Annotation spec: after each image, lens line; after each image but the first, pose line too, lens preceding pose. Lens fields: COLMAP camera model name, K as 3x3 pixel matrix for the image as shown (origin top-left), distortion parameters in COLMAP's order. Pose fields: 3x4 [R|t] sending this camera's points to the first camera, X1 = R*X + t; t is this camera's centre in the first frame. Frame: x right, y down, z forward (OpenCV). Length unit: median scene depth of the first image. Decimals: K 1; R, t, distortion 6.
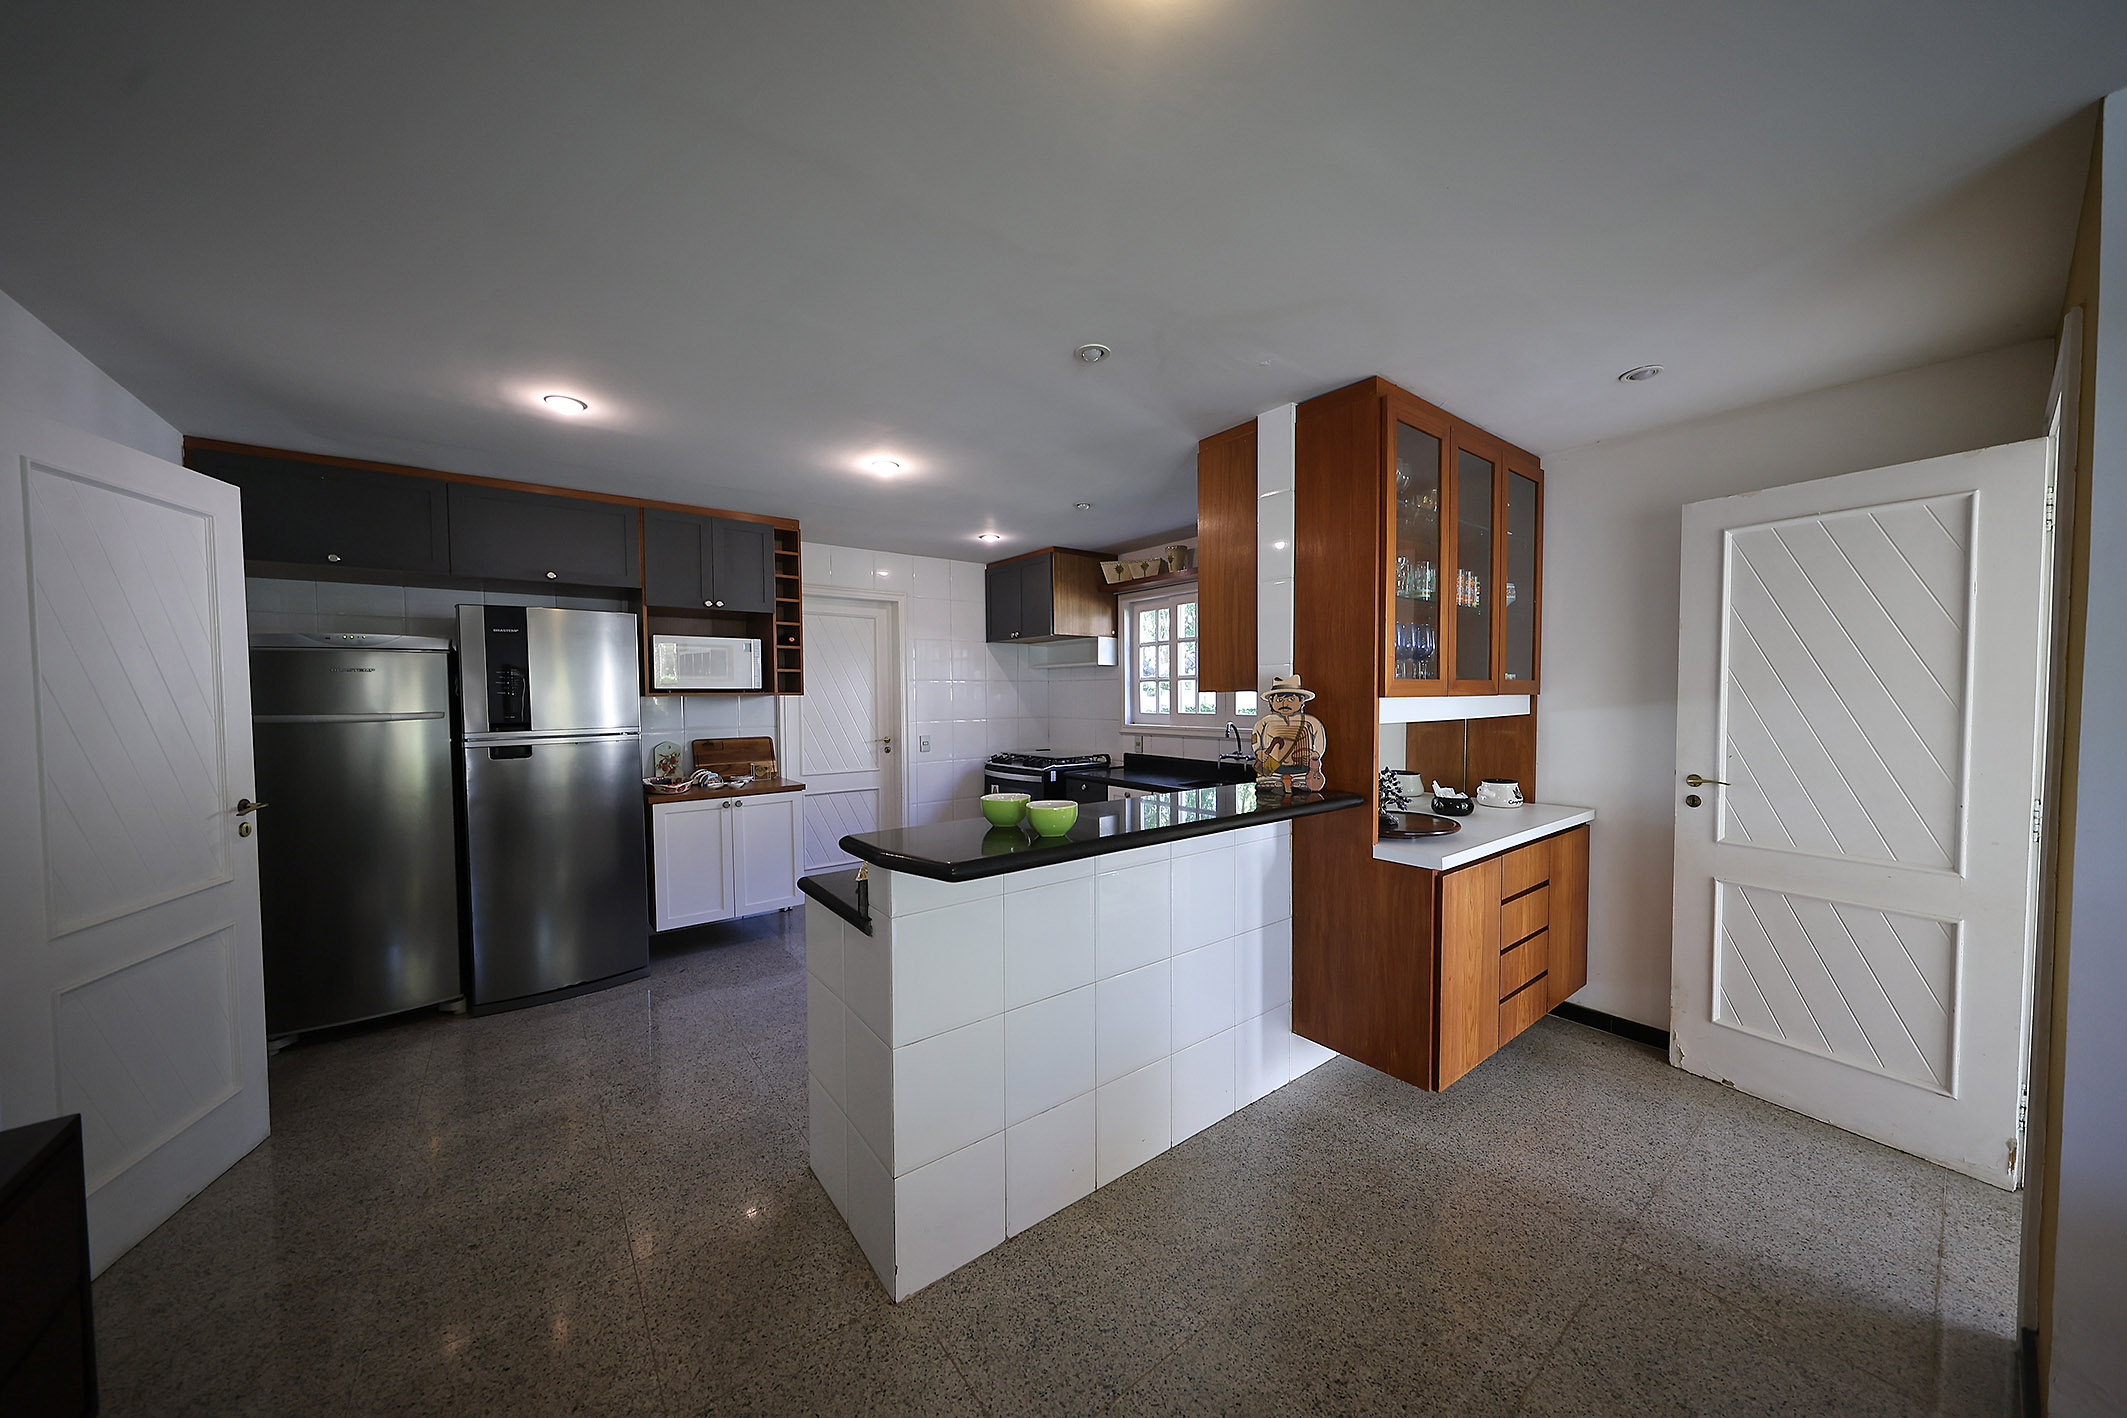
lens RADIAL K [[693.5, 0, 1075.9], [0, 693.5, 721.1], [0, 0, 1]] dist [-0.000108, -0.000049]
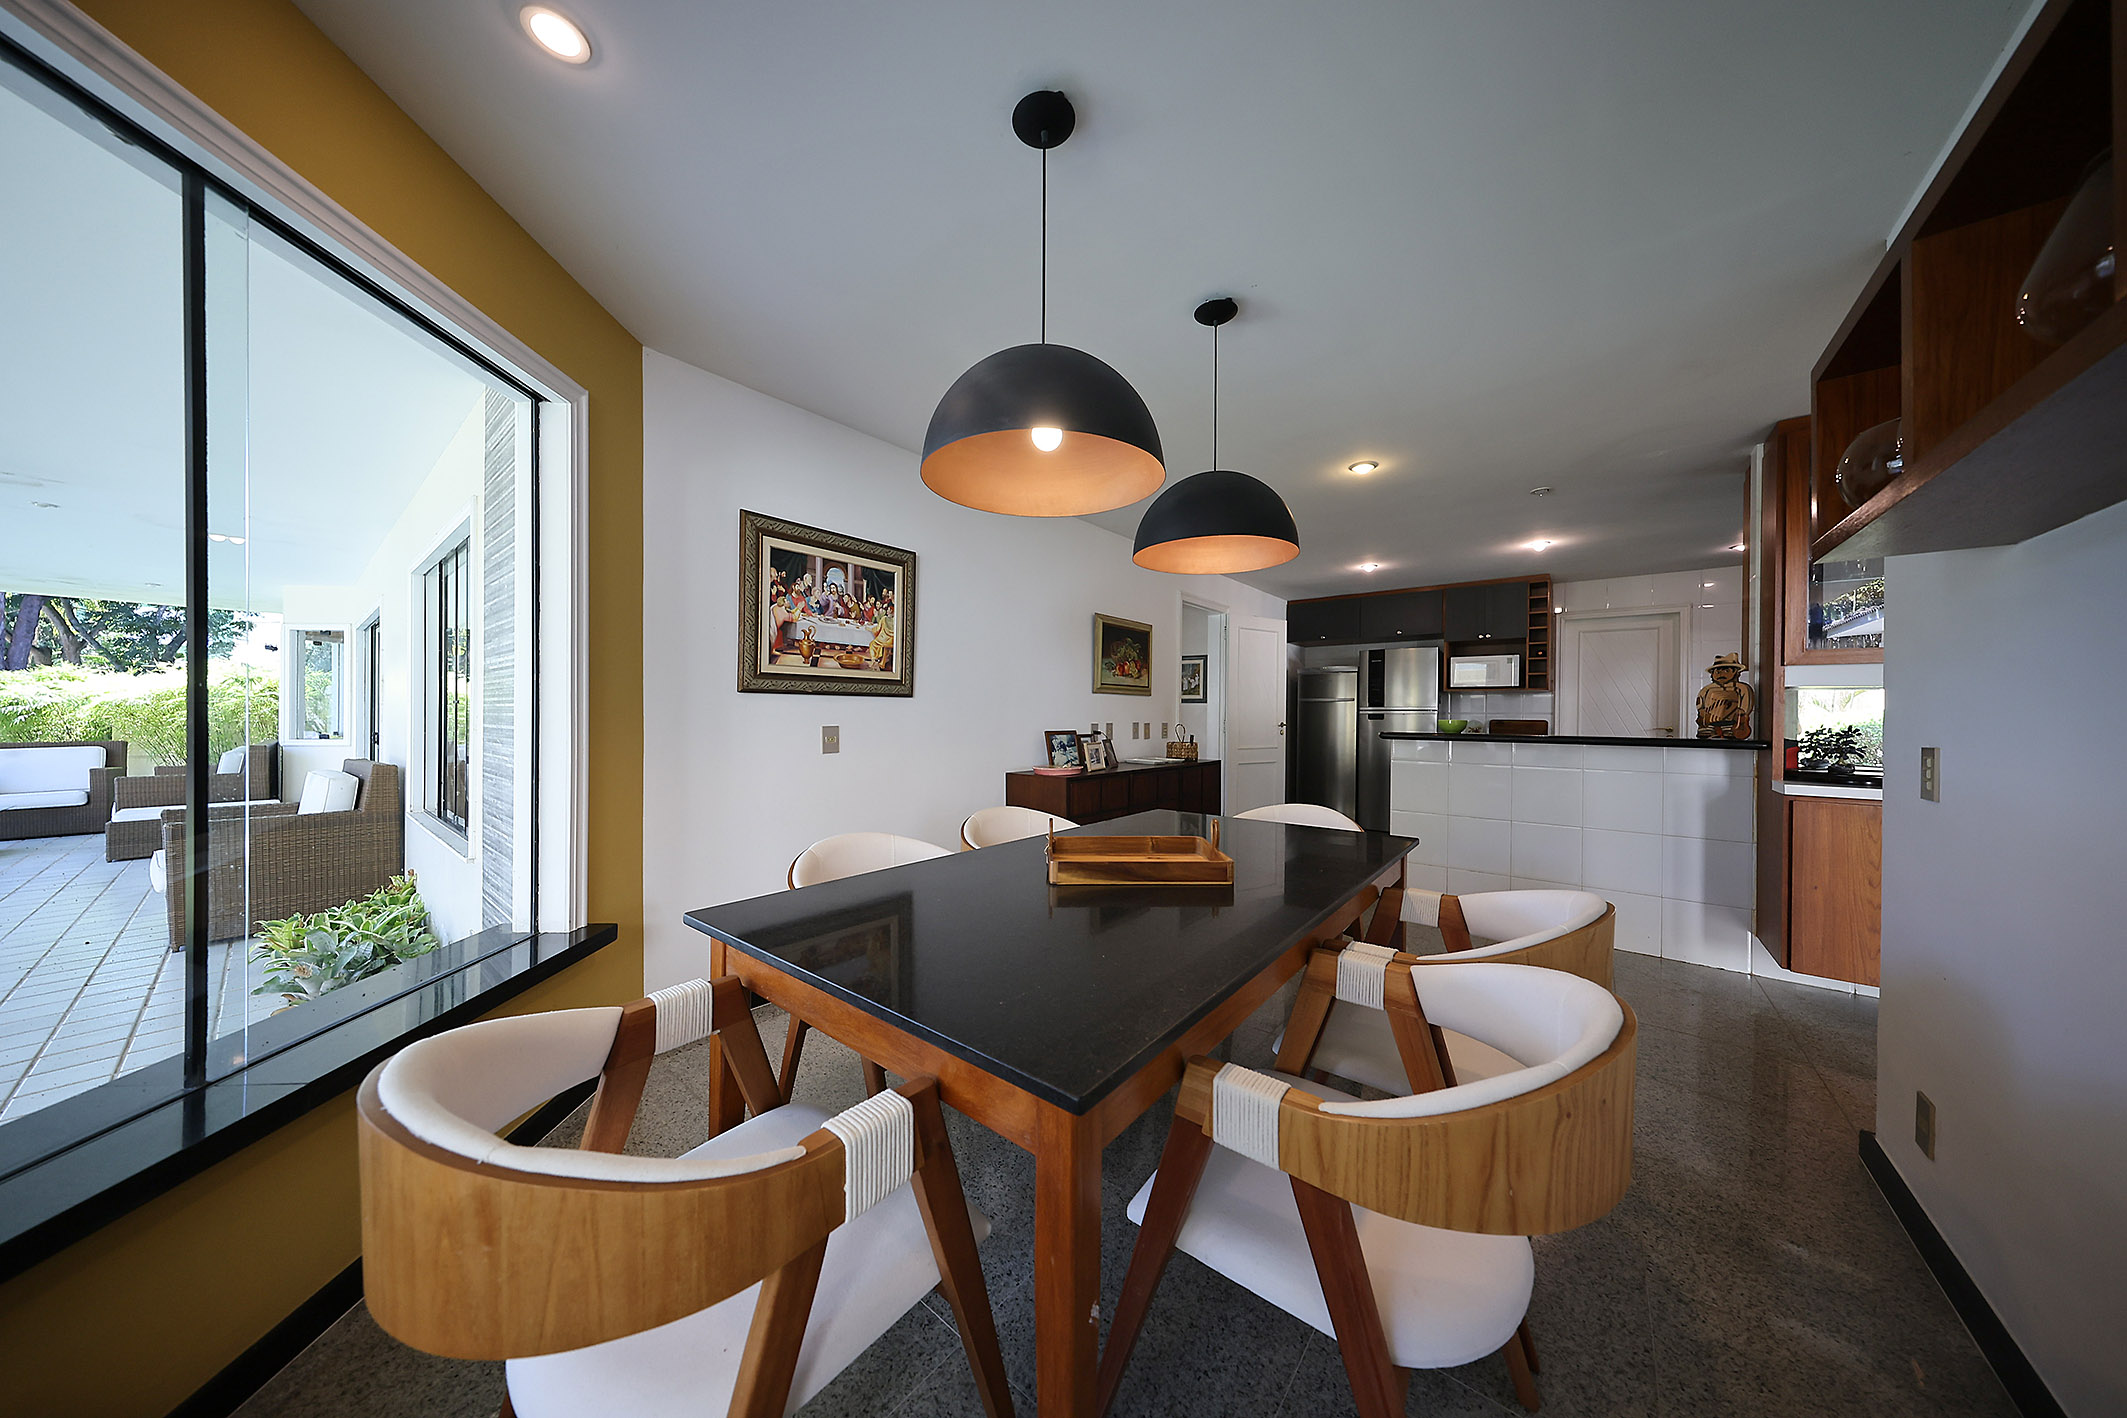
lens RADIAL K [[679.7, 0, 1063.5], [0, 679.7, 709.0], [0, 0, 1]] dist [0.000526, 0.000016]
pose [[0.238234, -0.000035, -0.971208, 0.788339], [-0.050642, 0.998639, -0.012458, 0.075442], [0.969887, 0.052152, 0.237908, -0.348318]]
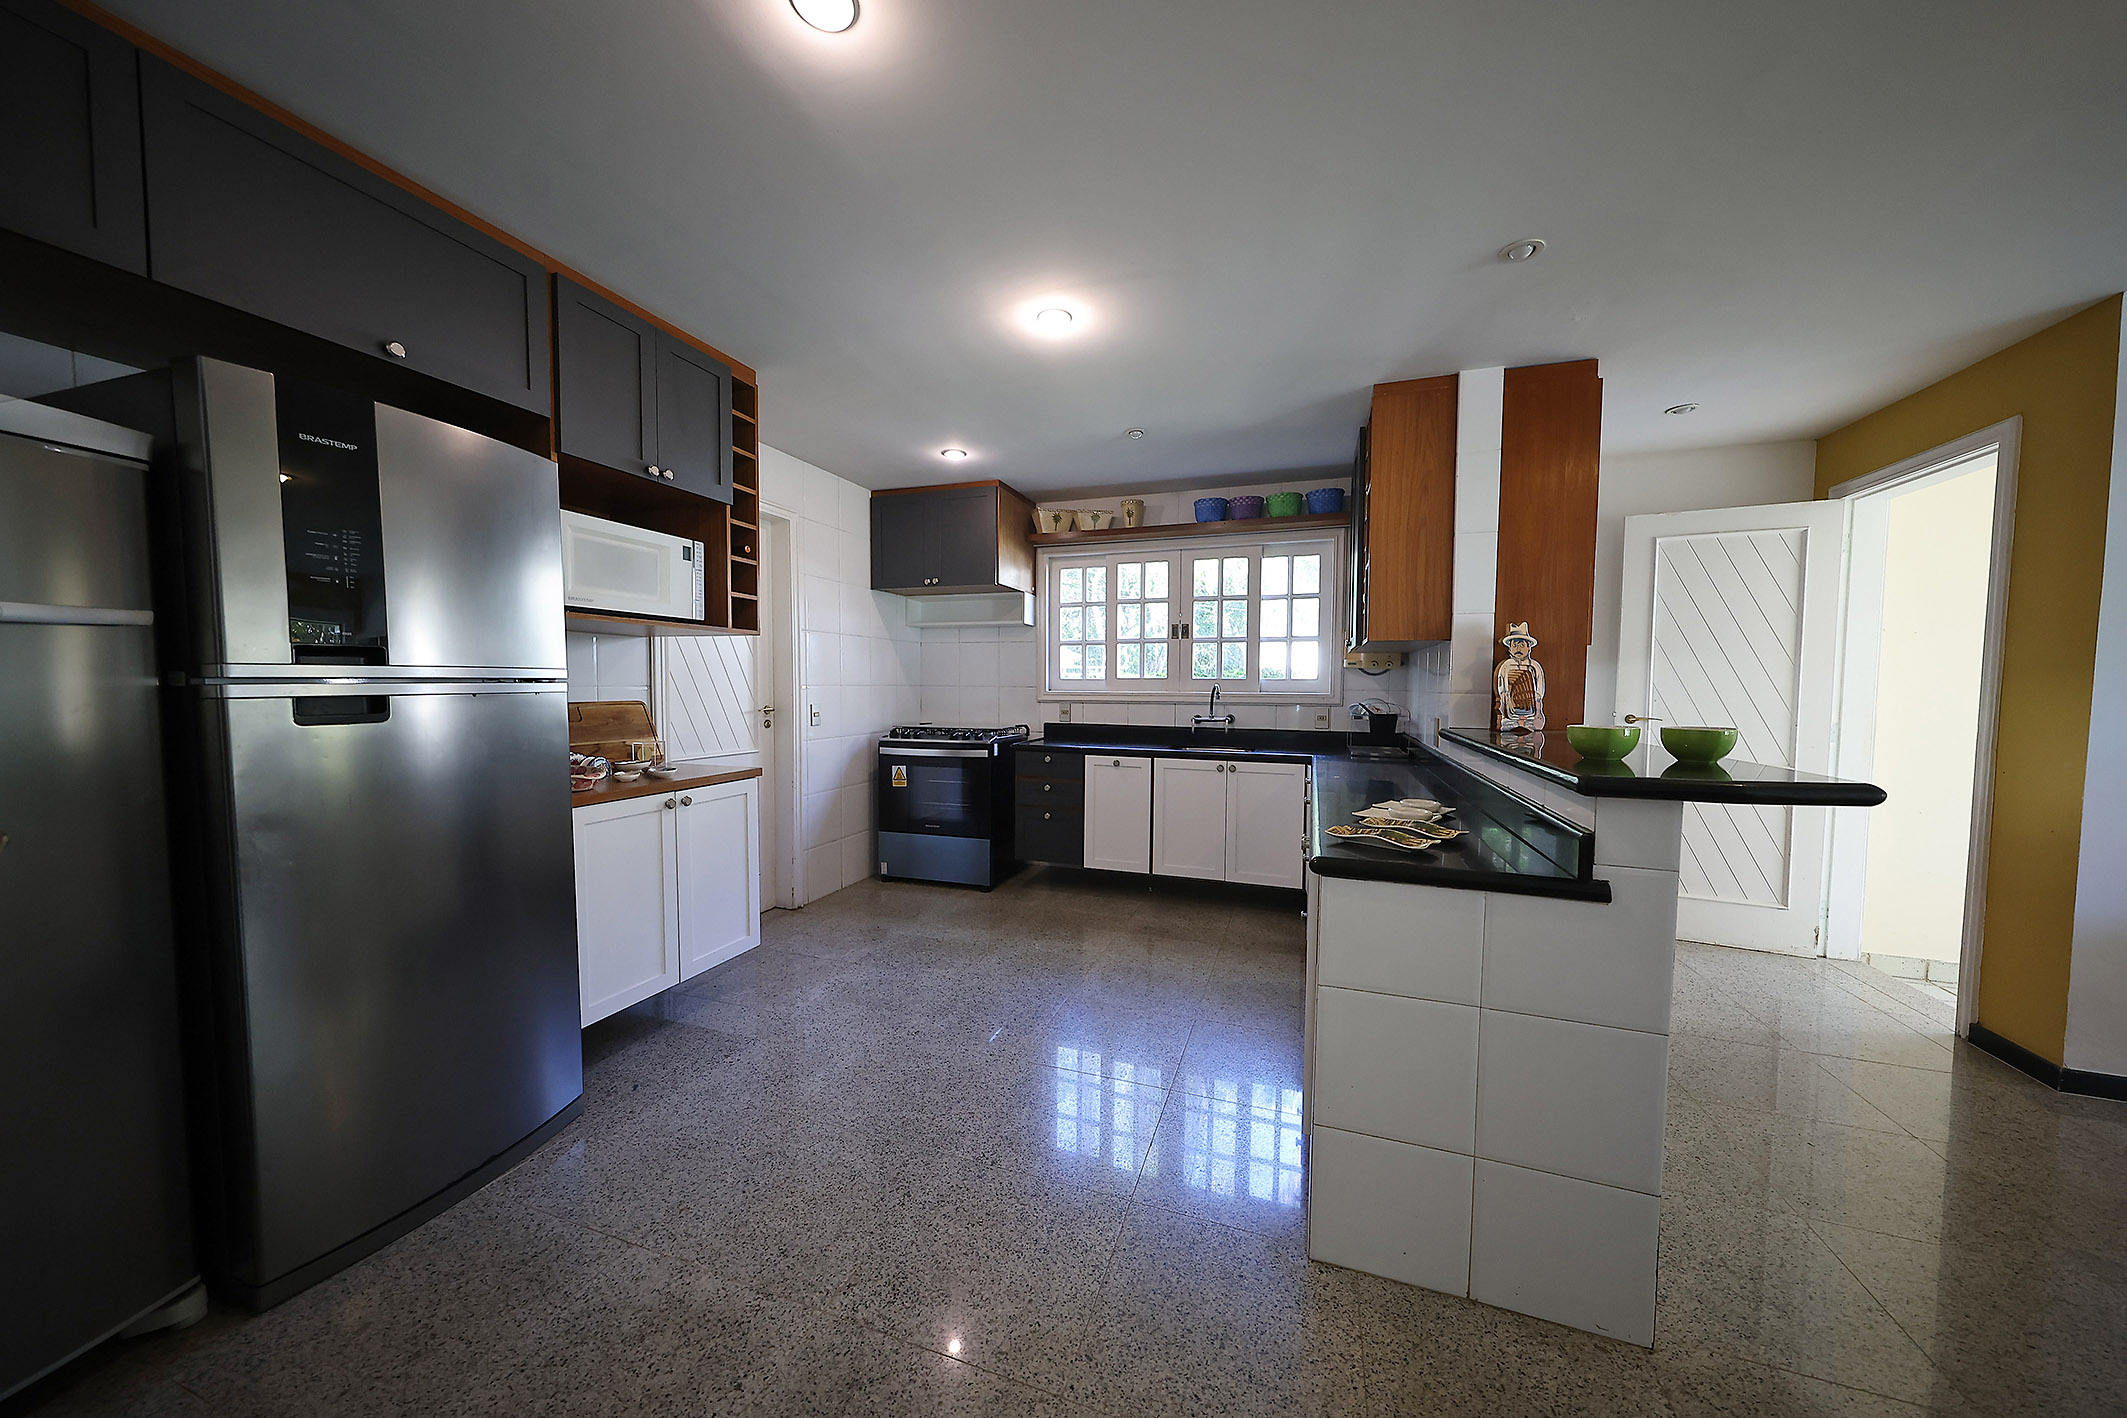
lens RADIAL K [[693.5, 0, 1075.9], [0, 693.5, 721.1], [0, 0, 1]] dist [-0.000108, -0.000049]
pose [[0.847575, -0.015955, 0.530435, -0.506742], [0.007395, 0.999806, 0.018257, 0.037005], [-0.530623, -0.011551, 0.847529, 0.275943]]
